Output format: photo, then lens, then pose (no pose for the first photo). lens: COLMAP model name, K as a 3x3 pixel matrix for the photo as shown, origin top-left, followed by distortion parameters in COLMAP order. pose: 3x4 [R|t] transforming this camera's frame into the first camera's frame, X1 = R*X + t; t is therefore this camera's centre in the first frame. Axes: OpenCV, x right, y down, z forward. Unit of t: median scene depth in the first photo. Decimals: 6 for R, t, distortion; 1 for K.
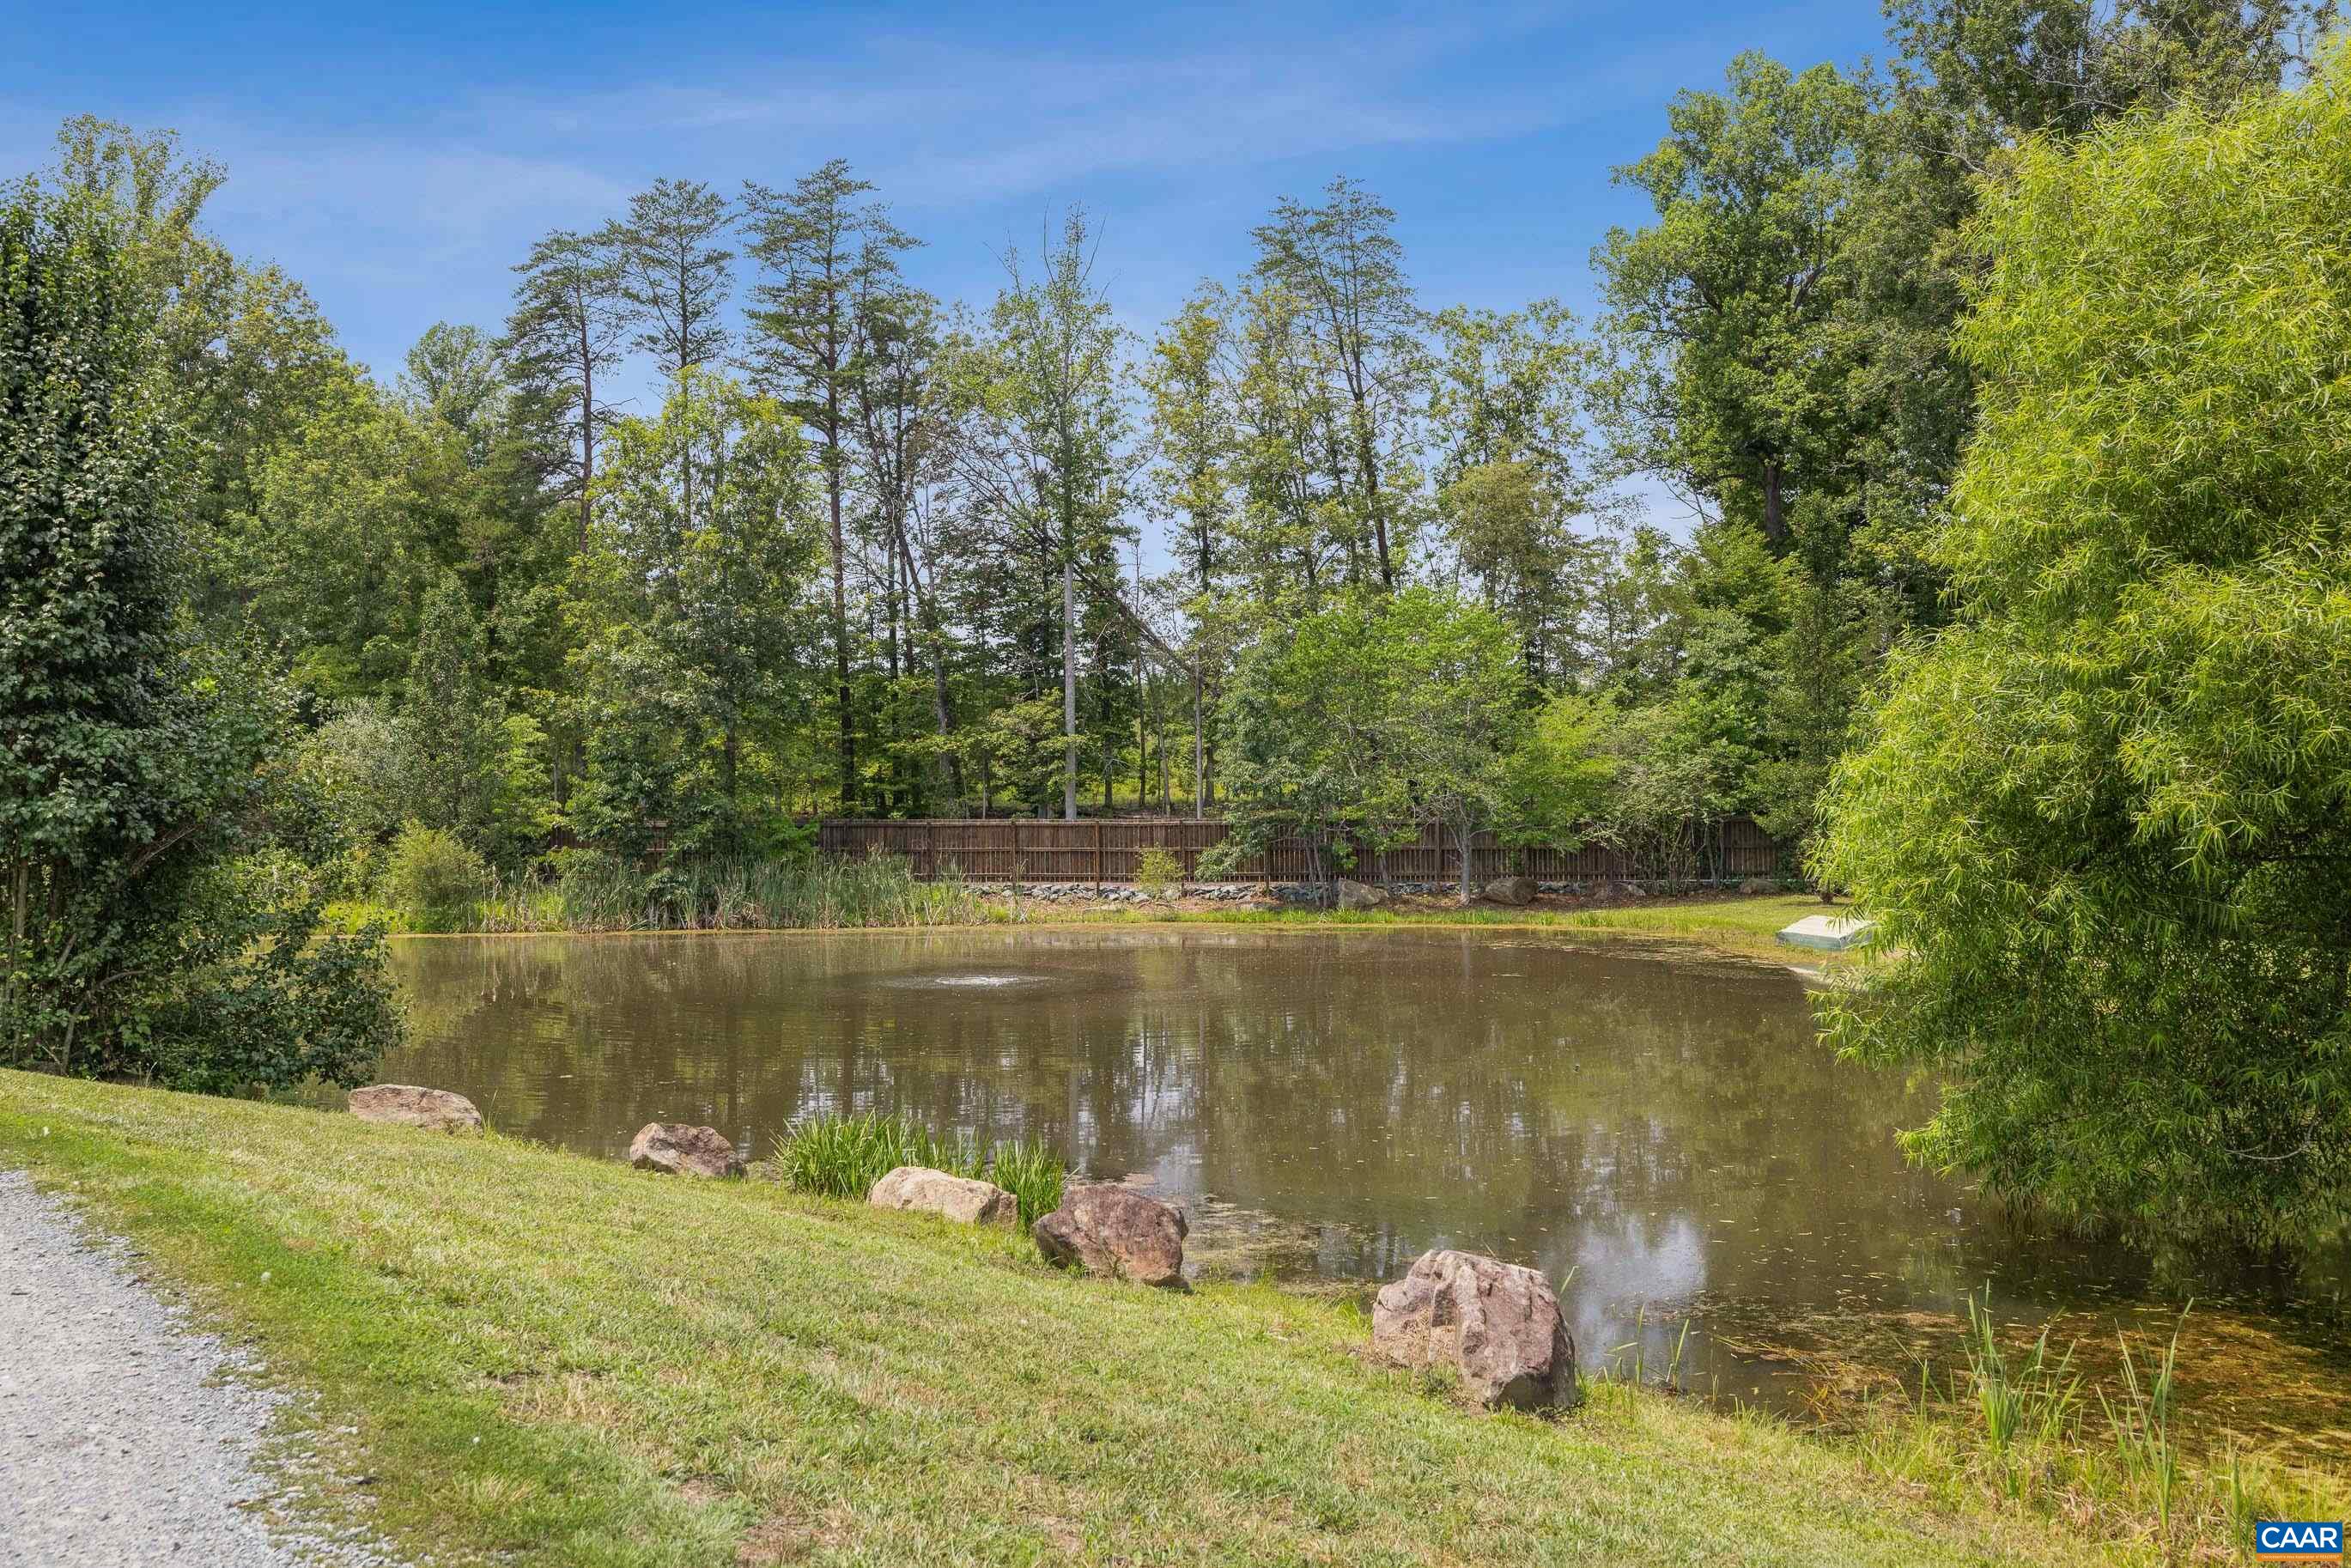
lens RADIAL K [[2010.0, 0, 1176.1], [0, 2010.0, 786.4], [0, 0, 1]] dist [-0.012114, -0.003334]
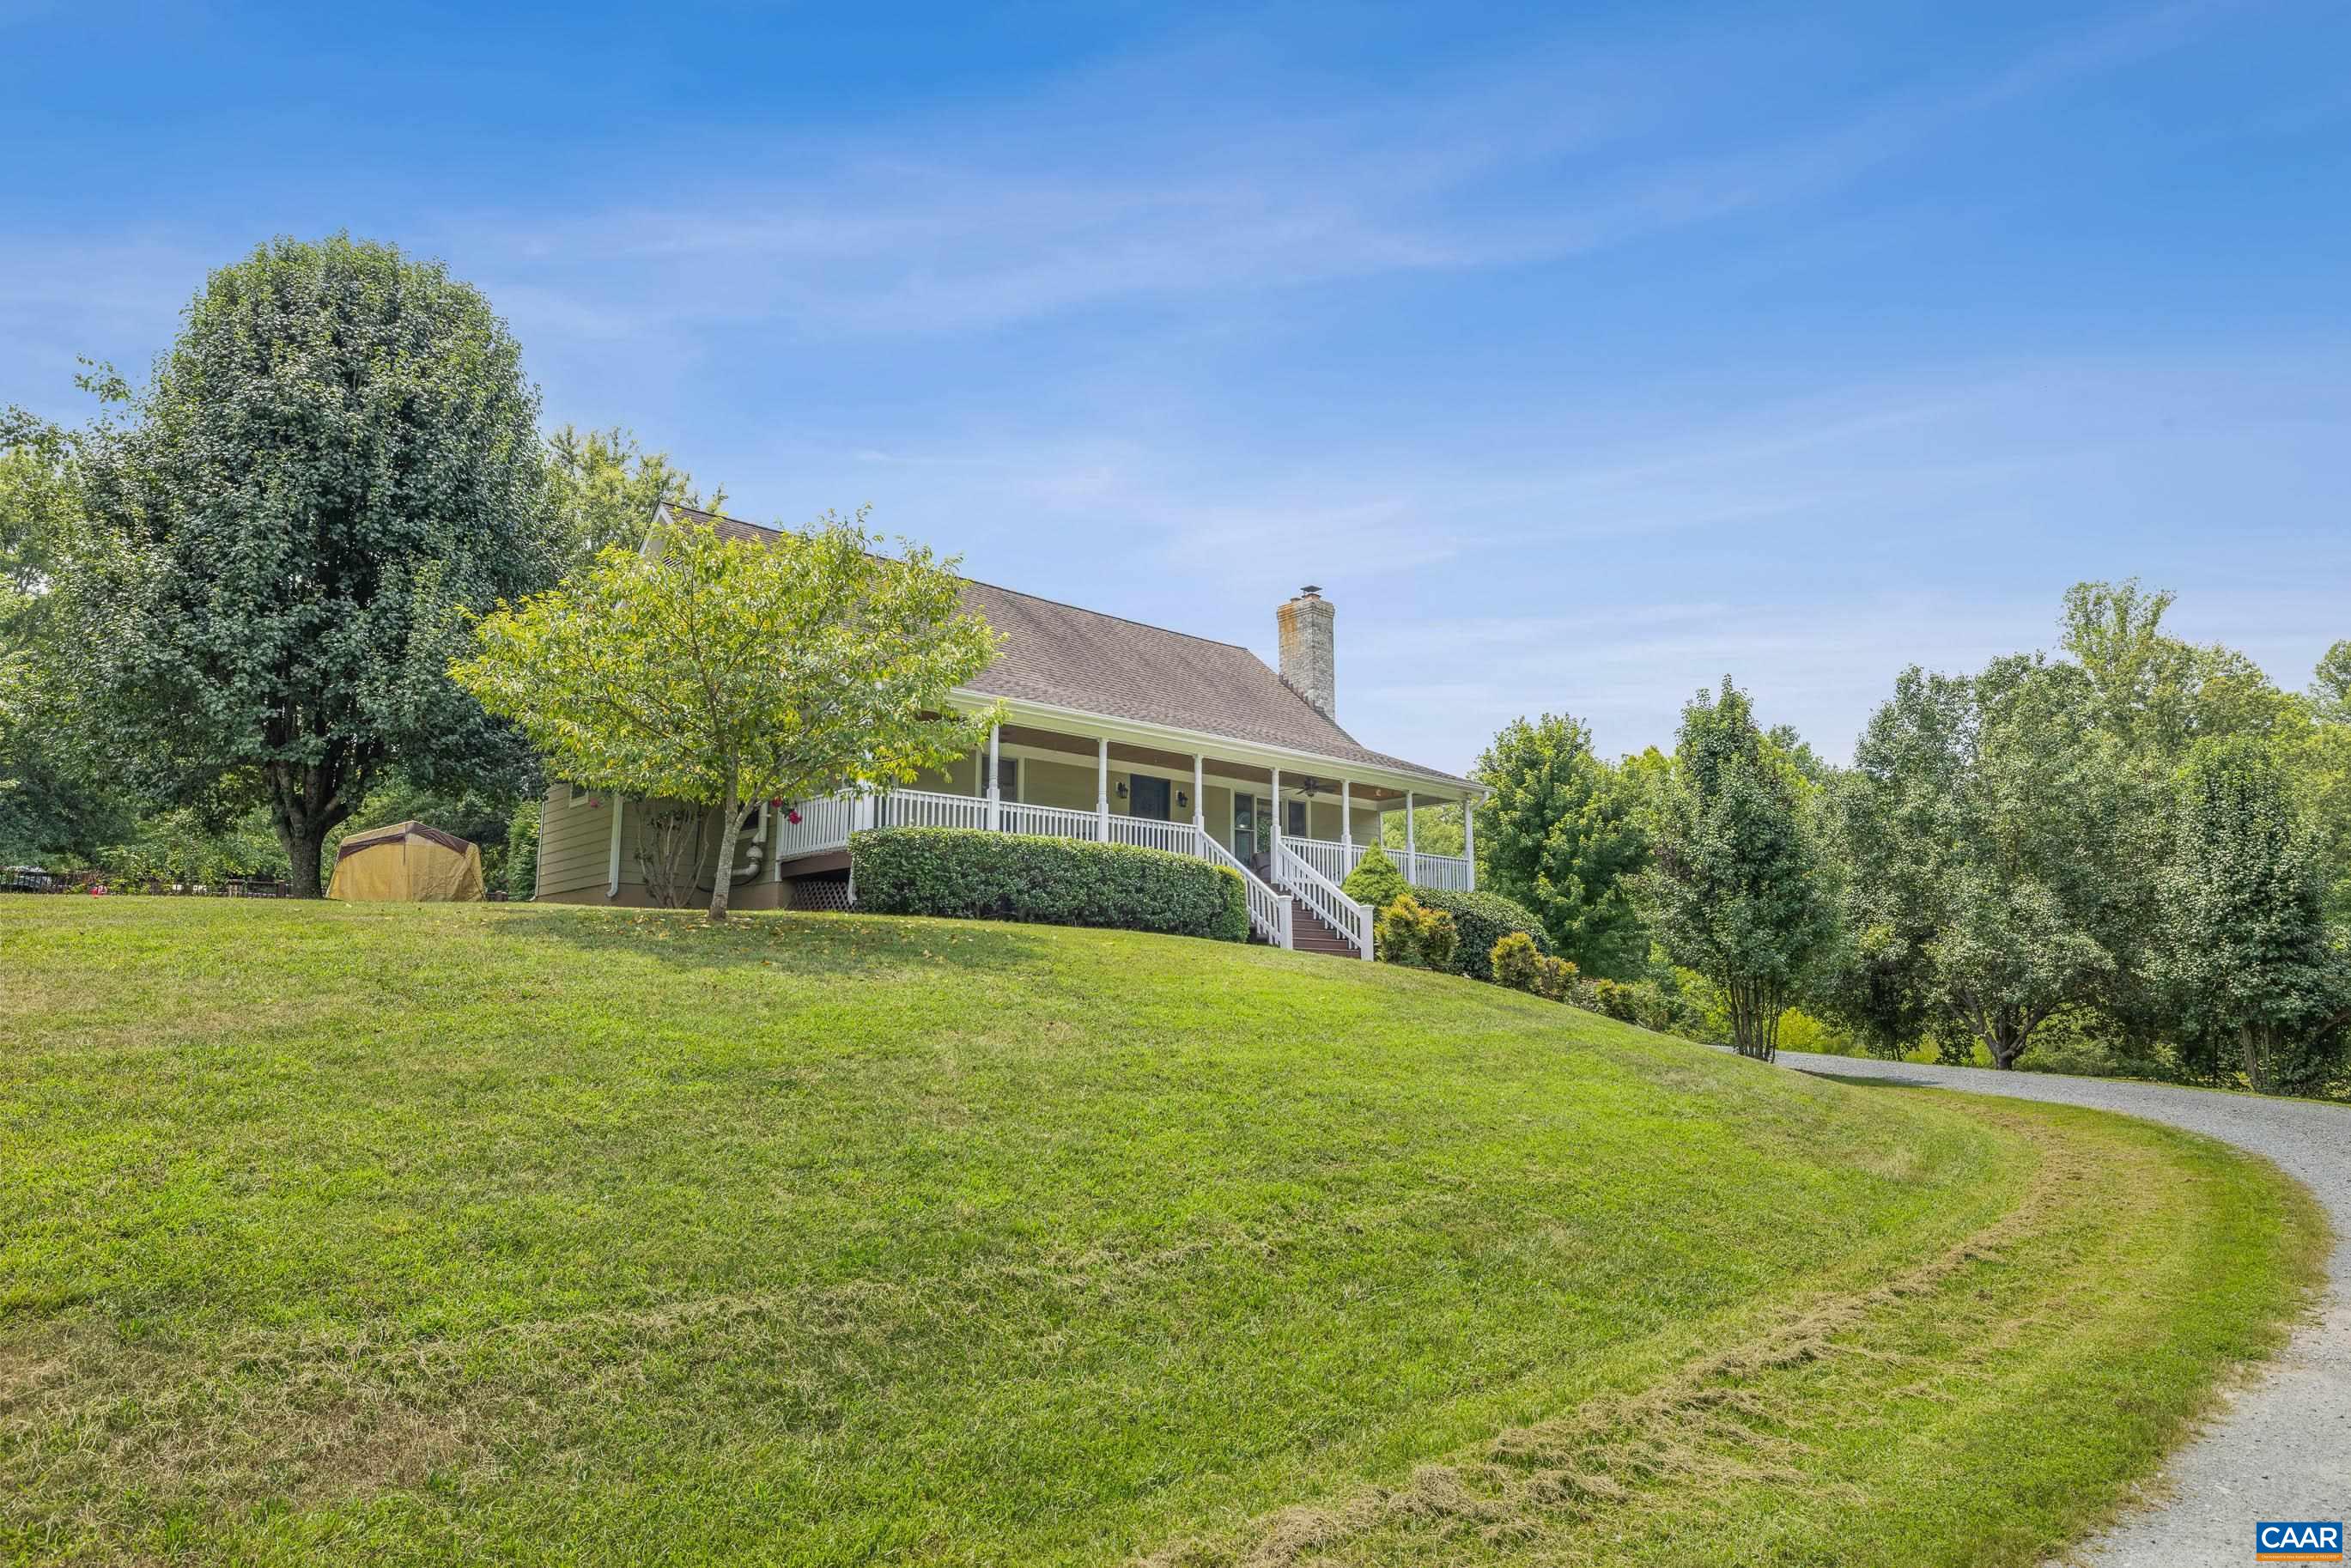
lens RADIAL K [[1441.9, 0, 1175.0], [0, 1441.9, 776.1], [0, 0, 1]] dist [-0.001165, 0.000558]
pose [[0.514670, -0.146394, -0.844798, 0.217729], [0.022434, 0.987277, -0.157418, -0.015523], [0.857095, 0.062066, 0.511407, -0.939452]]
